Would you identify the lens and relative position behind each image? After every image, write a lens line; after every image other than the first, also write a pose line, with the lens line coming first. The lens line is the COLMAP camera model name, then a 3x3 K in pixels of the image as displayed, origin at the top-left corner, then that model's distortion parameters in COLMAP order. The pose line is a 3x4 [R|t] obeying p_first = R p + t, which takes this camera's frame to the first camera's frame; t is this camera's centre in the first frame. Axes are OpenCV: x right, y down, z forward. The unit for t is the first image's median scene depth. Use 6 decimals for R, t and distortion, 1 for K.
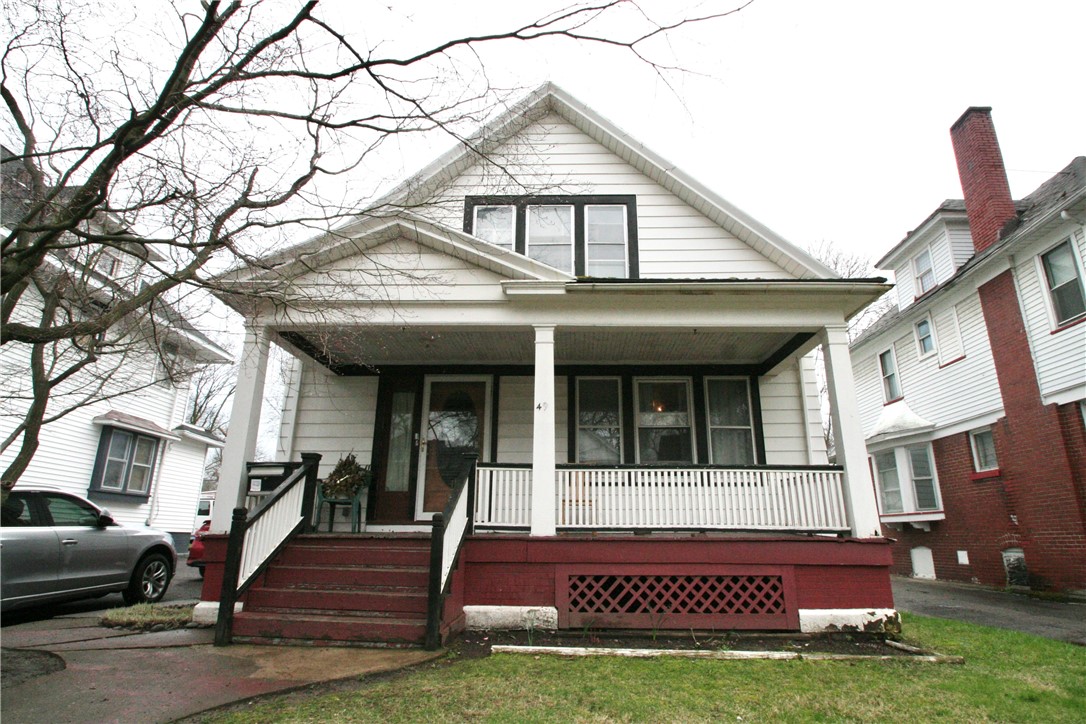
lens RADIAL K [[597.0, 0, 543.0], [0, 597.0, 362.0], [0, 0, 1]] dist [0.000279, -0.027319]
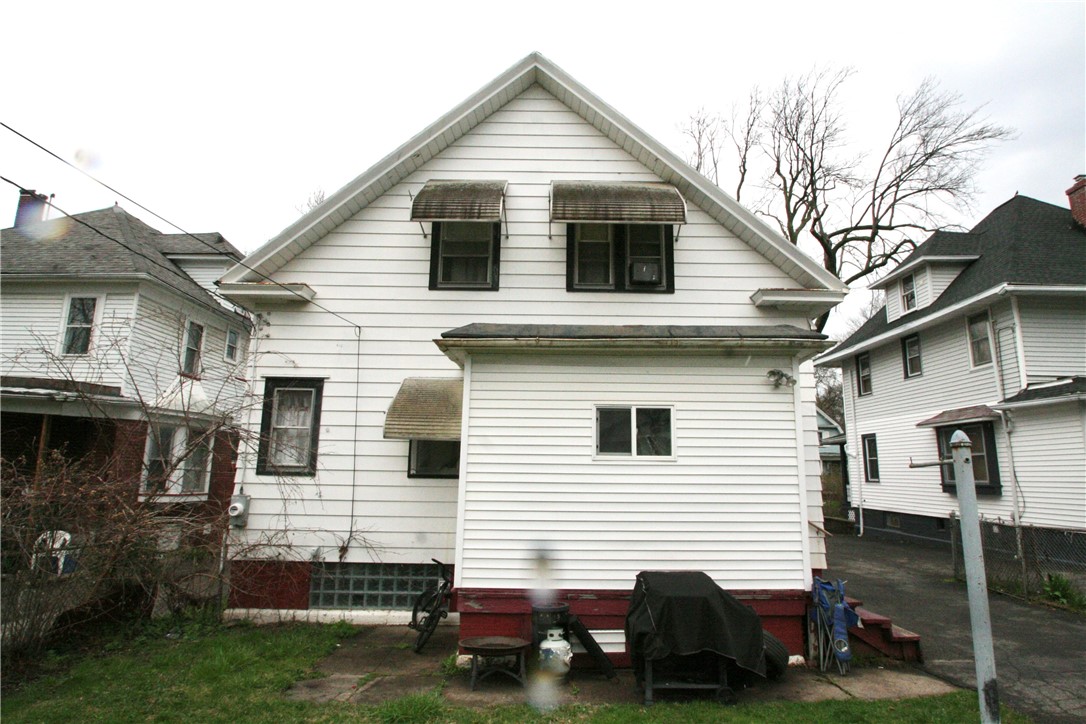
lens RADIAL K [[597.0, 0, 543.0], [0, 597.0, 362.0], [0, 0, 1]] dist [0.000279, -0.027319]
pose [[-0.999335, -0.021468, -0.029468, 0.057110], [-0.005334, 0.885651, -0.464322, 0.499970], [0.036066, -0.463856, -0.885176, 1.935364]]
